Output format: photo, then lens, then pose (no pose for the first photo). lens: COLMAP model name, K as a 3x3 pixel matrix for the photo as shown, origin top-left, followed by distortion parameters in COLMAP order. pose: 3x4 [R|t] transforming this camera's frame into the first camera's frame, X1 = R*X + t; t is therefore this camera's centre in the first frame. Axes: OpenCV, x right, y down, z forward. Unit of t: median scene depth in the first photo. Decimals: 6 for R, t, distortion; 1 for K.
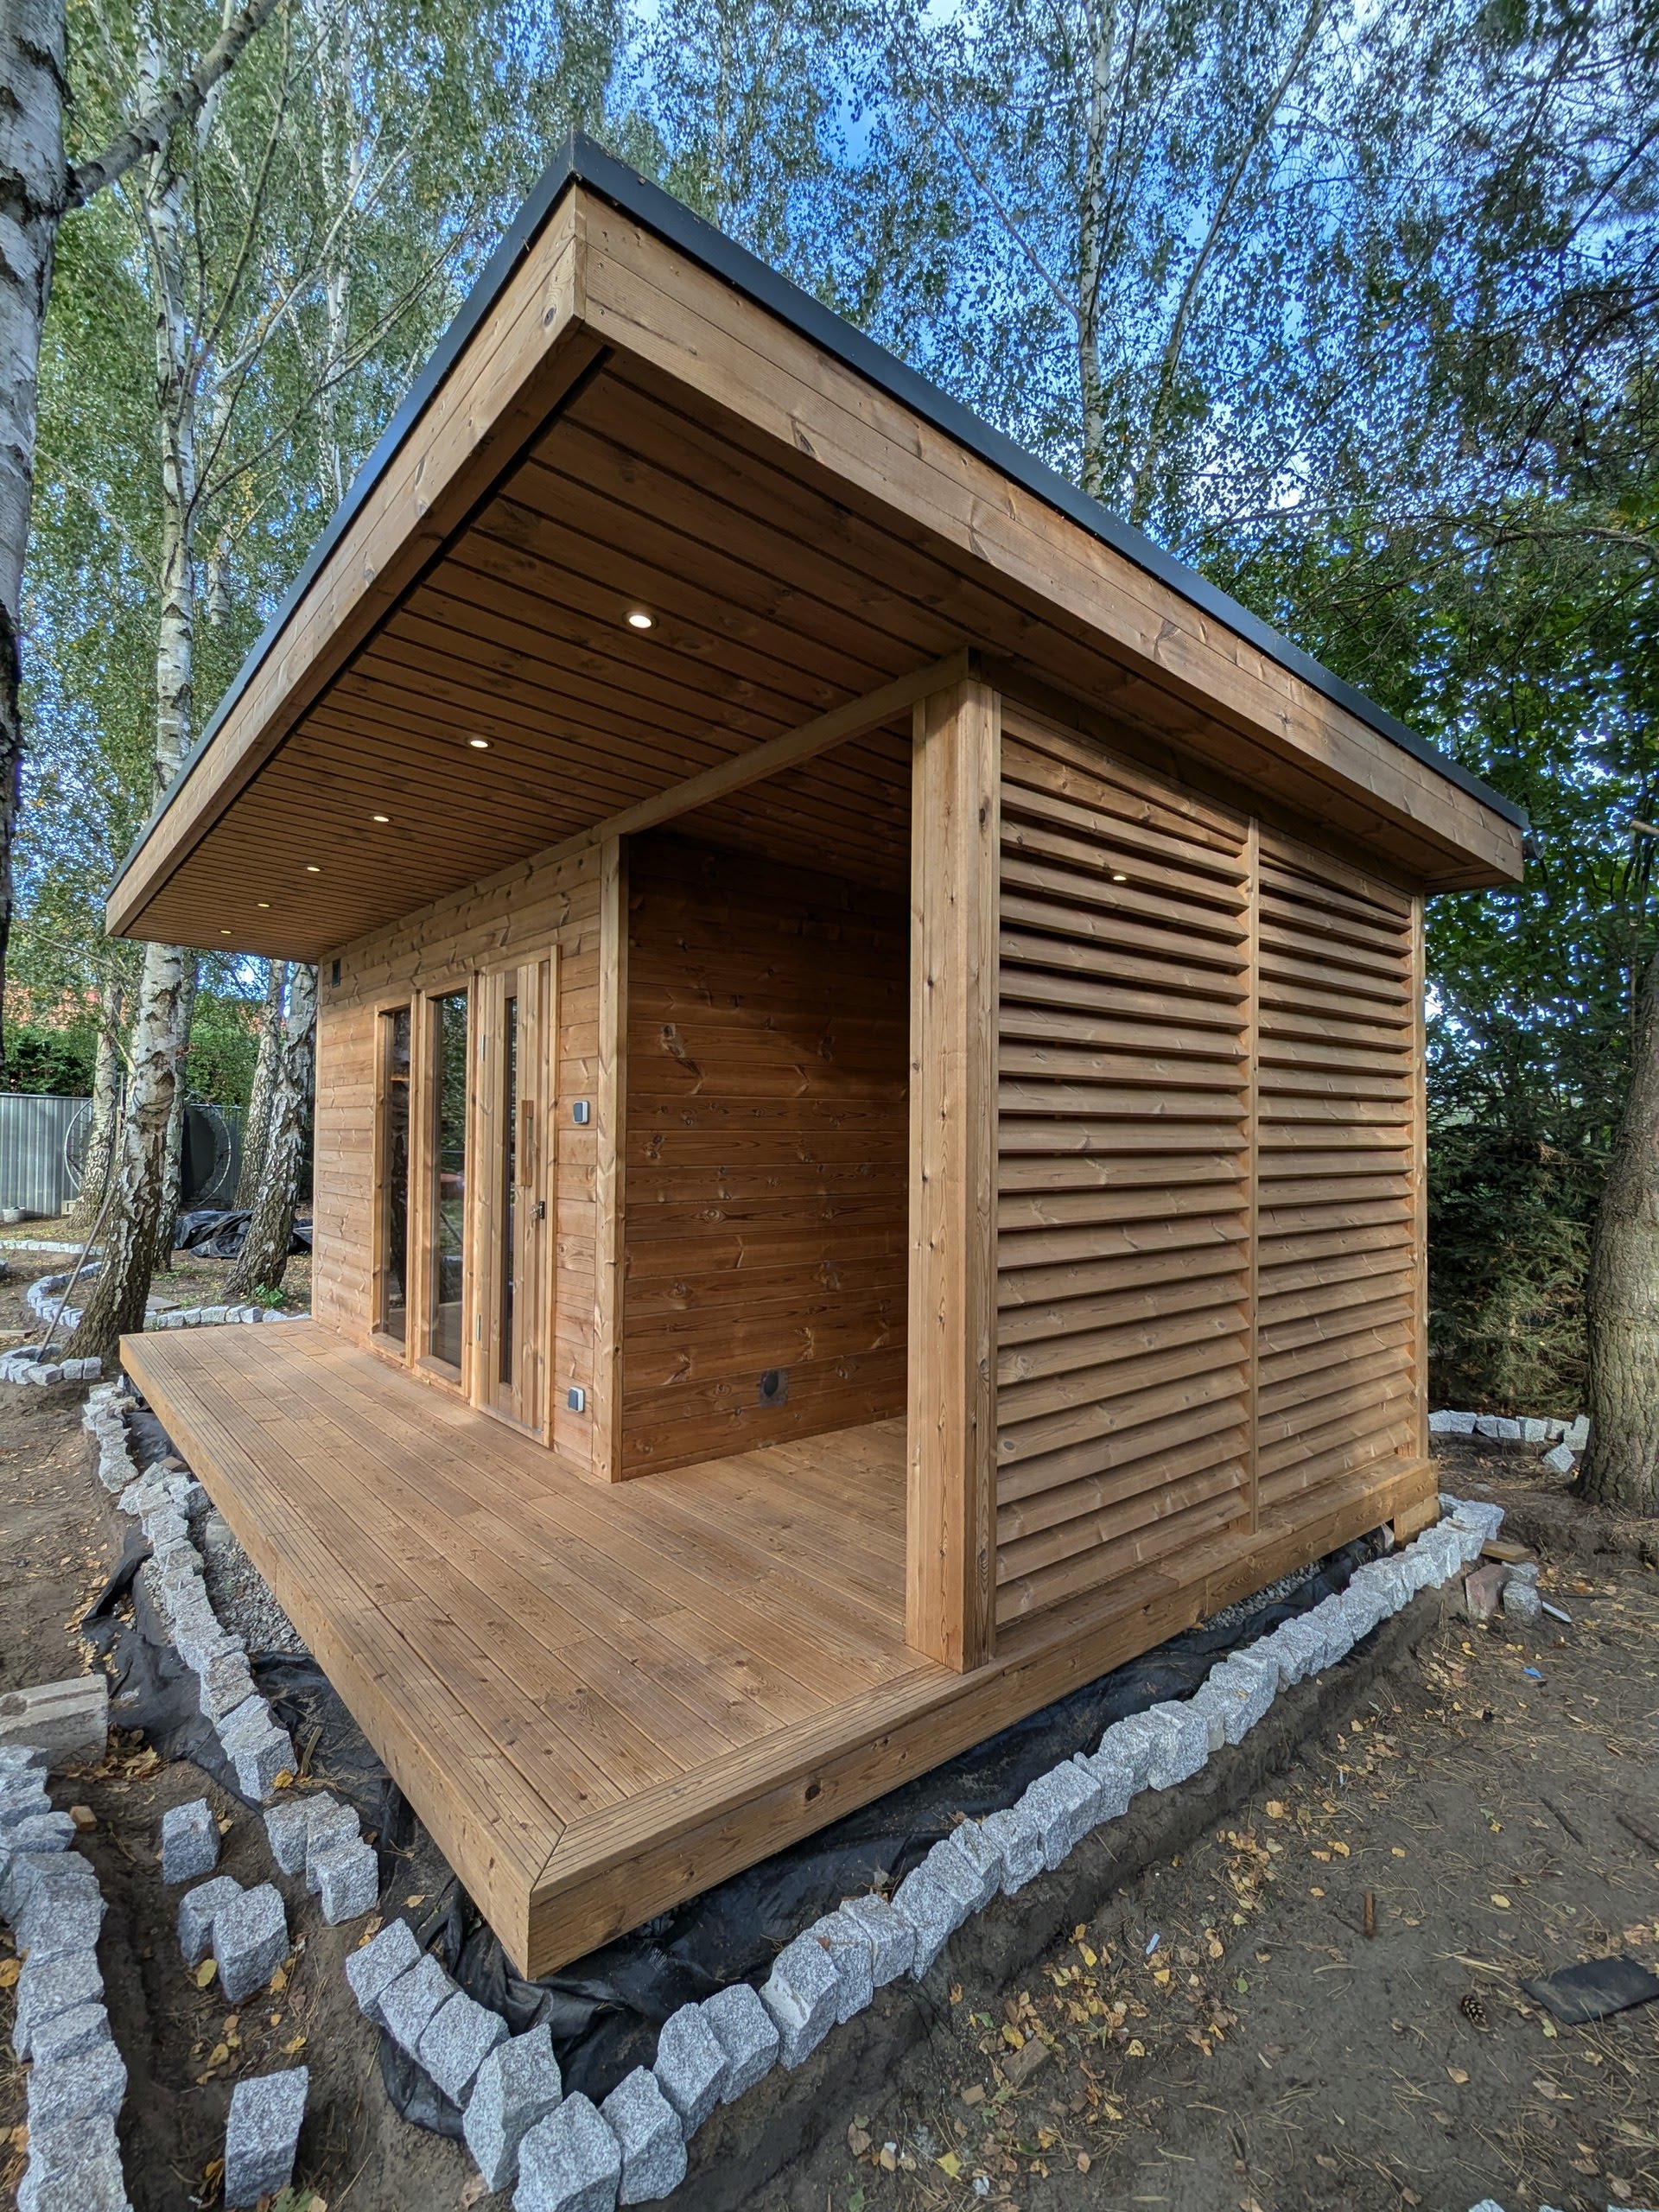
lens RADIAL K [[1042.1, 0, 829.5], [0, 1042.1, 1106.0], [0, 0, 1]] dist [-0.002436, 0.001643]
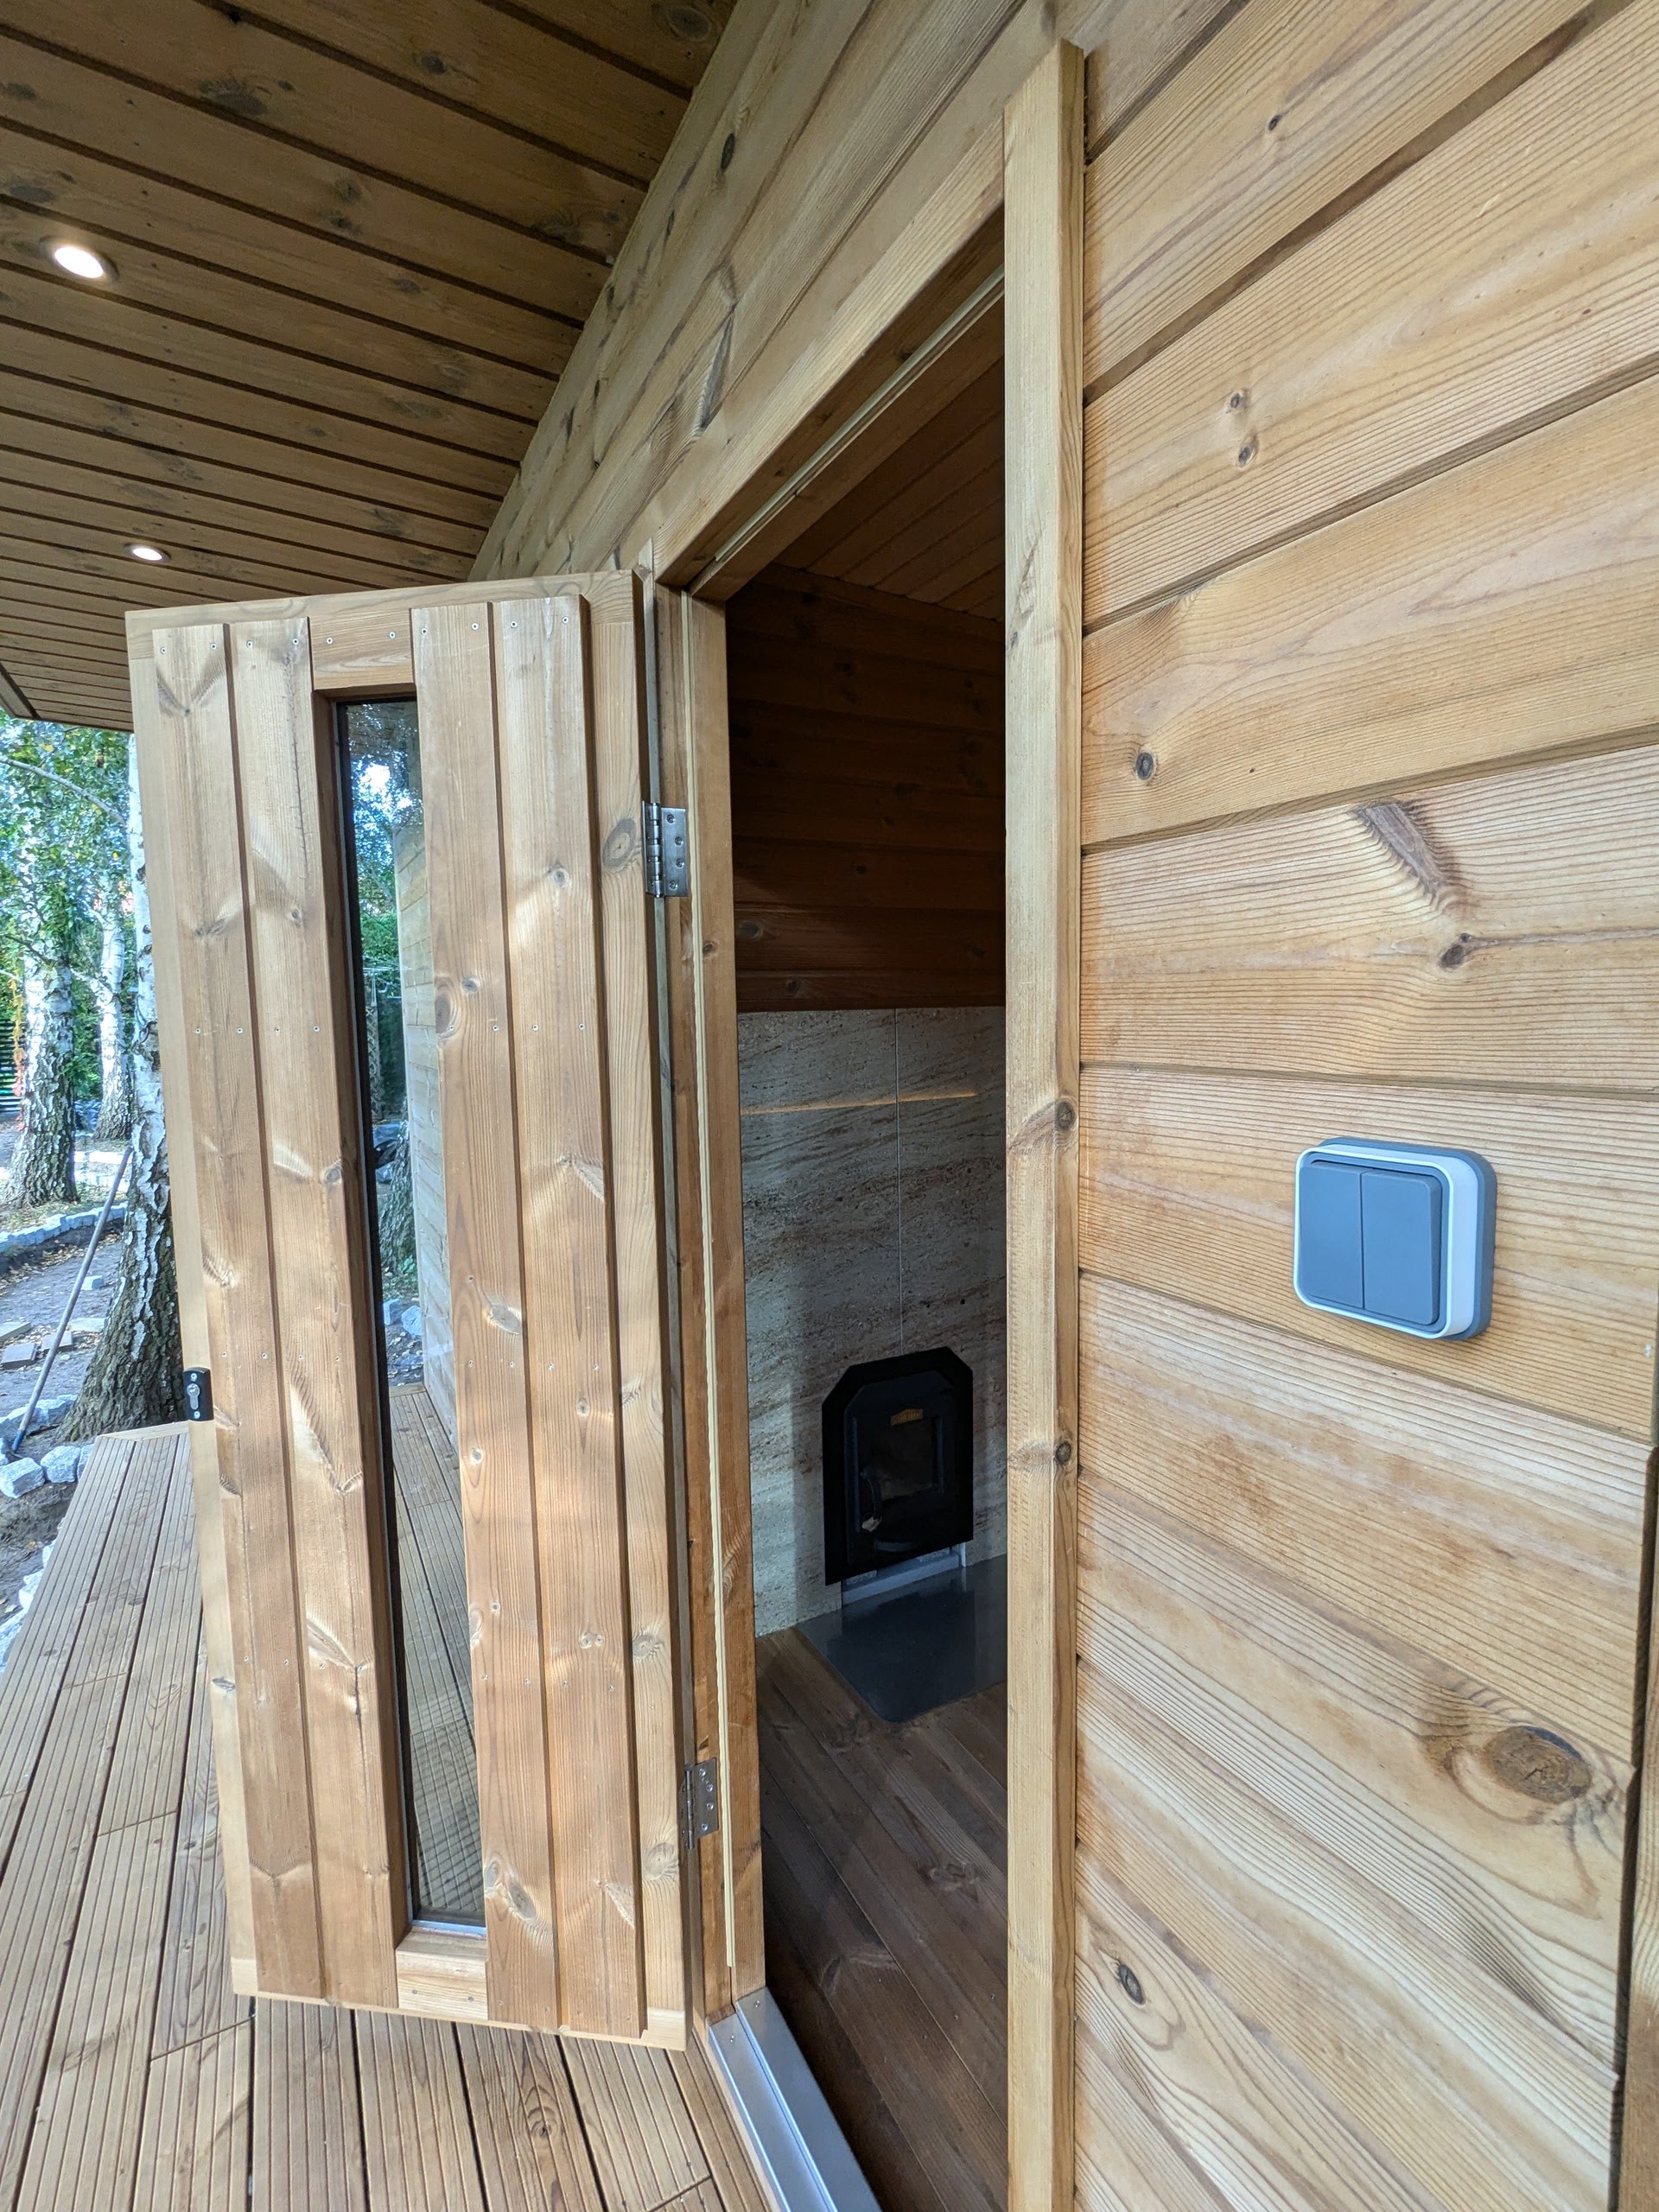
lens RADIAL K [[1048.3, 0, 829.5], [0, 1048.3, 1106.0], [0, 0, 1]] dist [-0.000361, 0.000407]
pose [[0.980016, -0.004996, -0.198858, -0.167801], [0.029139, 0.992506, 0.118668, -0.015178], [0.196775, -0.122091, 0.972817, 0.526552]]
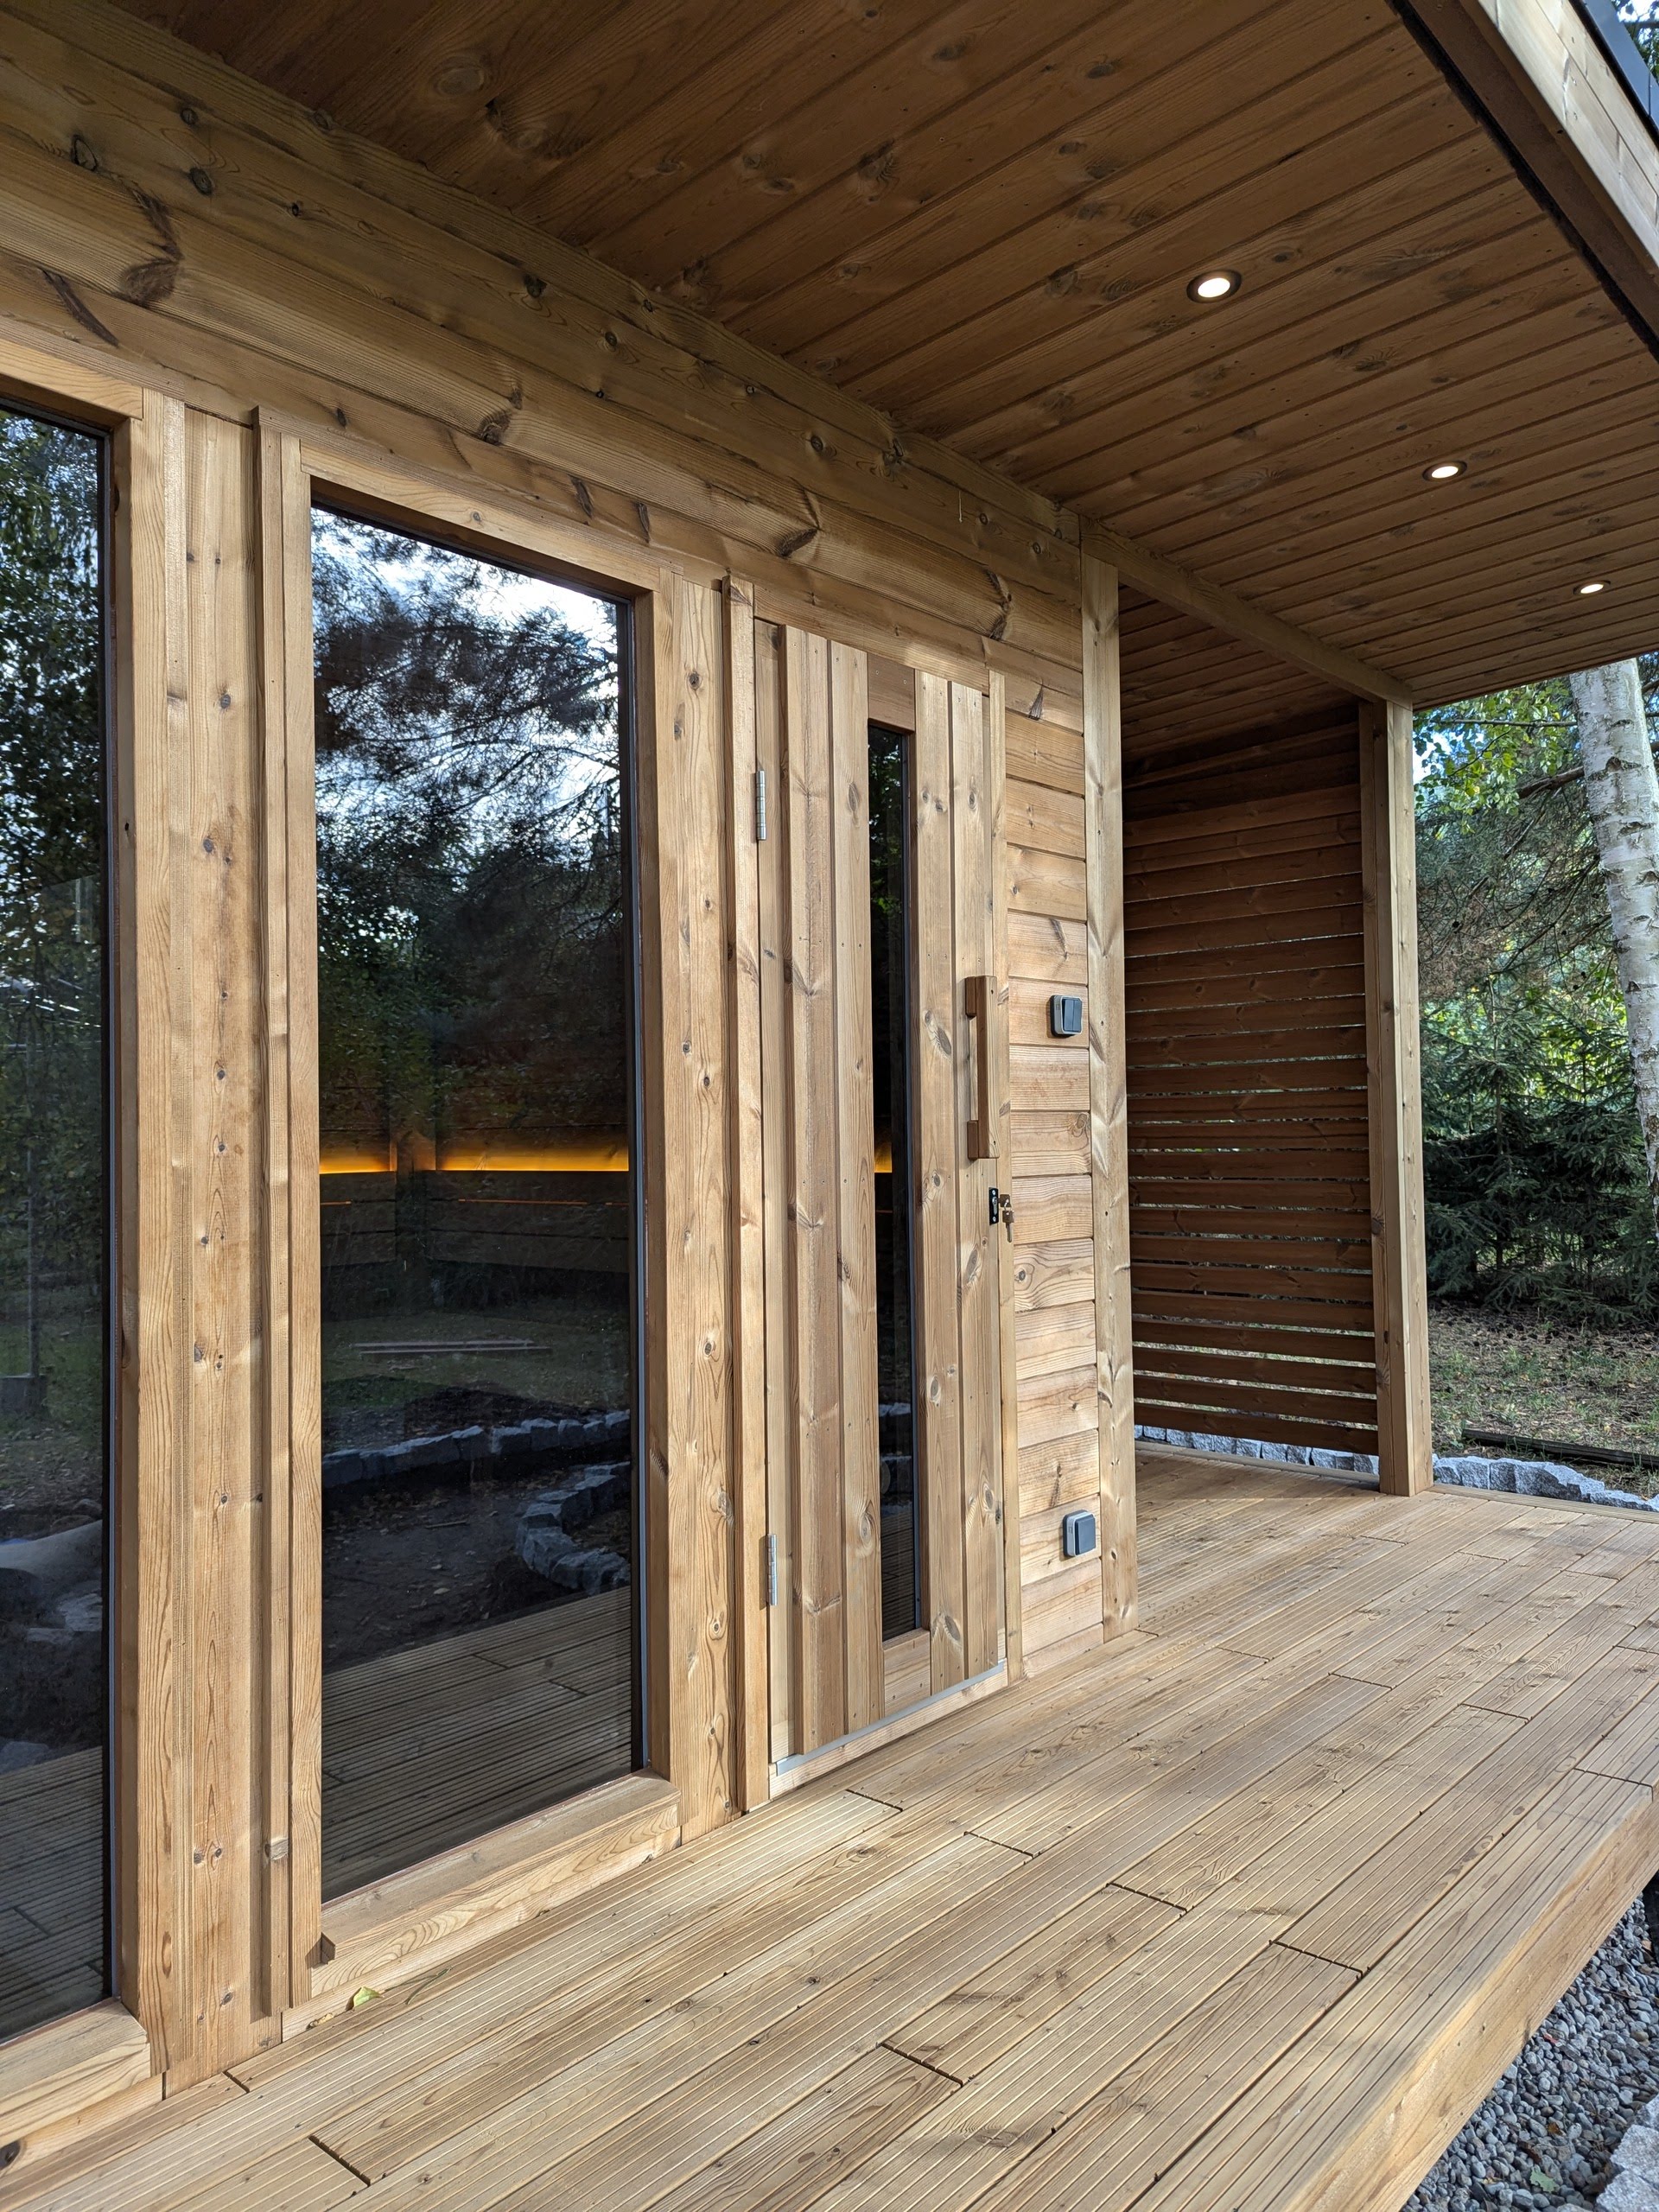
lens RADIAL K [[1488.6, 0, 829.5], [0, 1488.6, 1106.0], [0, 0, 1]] dist [0.004826, 0.001544]
pose [[-0.124514, 0.015528, 0.992096, -0.602700], [-0.007353, 0.999836, -0.016572, 0.041702], [-0.992191, -0.009358, -0.124379, 0.734127]]
